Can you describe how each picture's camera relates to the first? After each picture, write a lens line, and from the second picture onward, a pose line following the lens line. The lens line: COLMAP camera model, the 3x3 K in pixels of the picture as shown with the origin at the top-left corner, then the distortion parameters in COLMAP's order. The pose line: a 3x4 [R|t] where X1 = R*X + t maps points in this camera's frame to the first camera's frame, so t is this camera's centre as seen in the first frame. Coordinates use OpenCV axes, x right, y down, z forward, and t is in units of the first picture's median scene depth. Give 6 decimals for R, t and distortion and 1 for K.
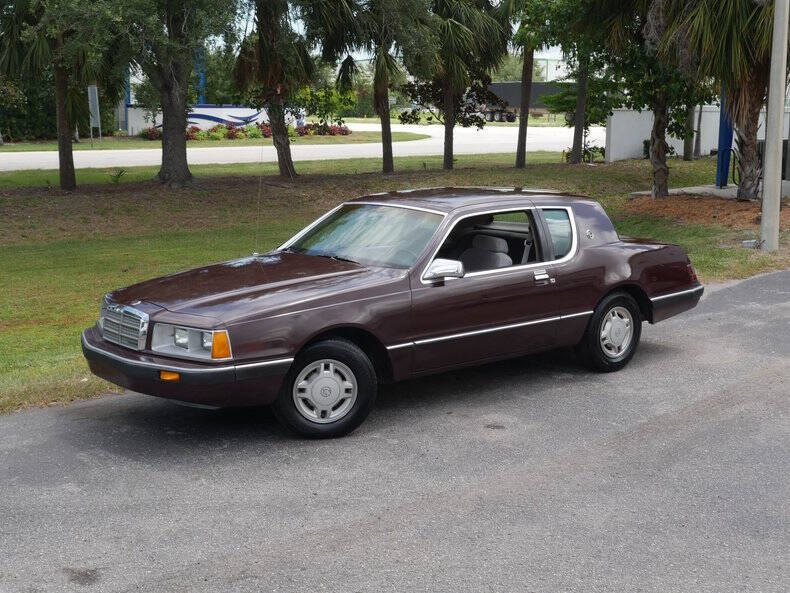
lens RADIAL K [[1057.2, 0, 395.0], [0, 1057.2, 296.5], [0, 0, 1]] dist [-0.000042, -0.005727]
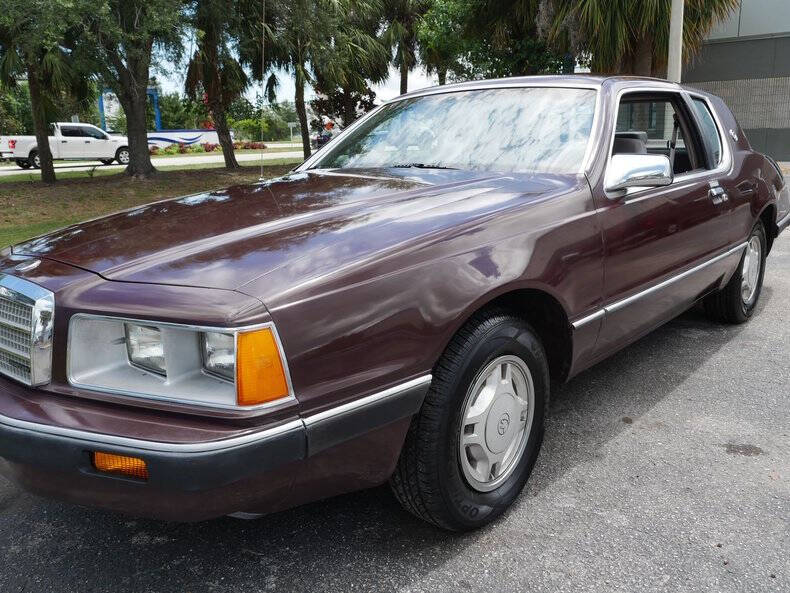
lens RADIAL K [[660.1, 0, 395.0], [0, 660.1, 296.5], [0, 0, 1]] dist [-0.005713, -0.000831]
pose [[0.987178, -0.067967, 0.144433, -0.045132], [0.059077, 0.996136, 0.064982, 0.003034], [-0.148291, -0.055616, 0.987379, 0.231711]]
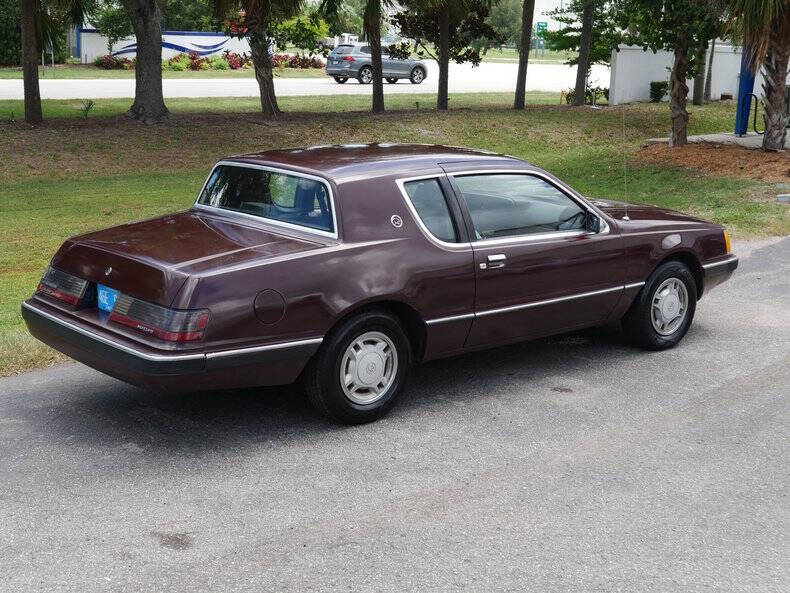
lens RADIAL K [[1145.2, 0, 395.0], [0, 1145.2, 296.5], [0, 0, 1]] dist [0.001168, 0.006463]
pose [[0.999383, 0.016345, 0.031085, -0.029940], [-0.017720, 0.998853, 0.044488, -0.001190], [-0.030322, -0.045012, 0.998526, -0.006606]]
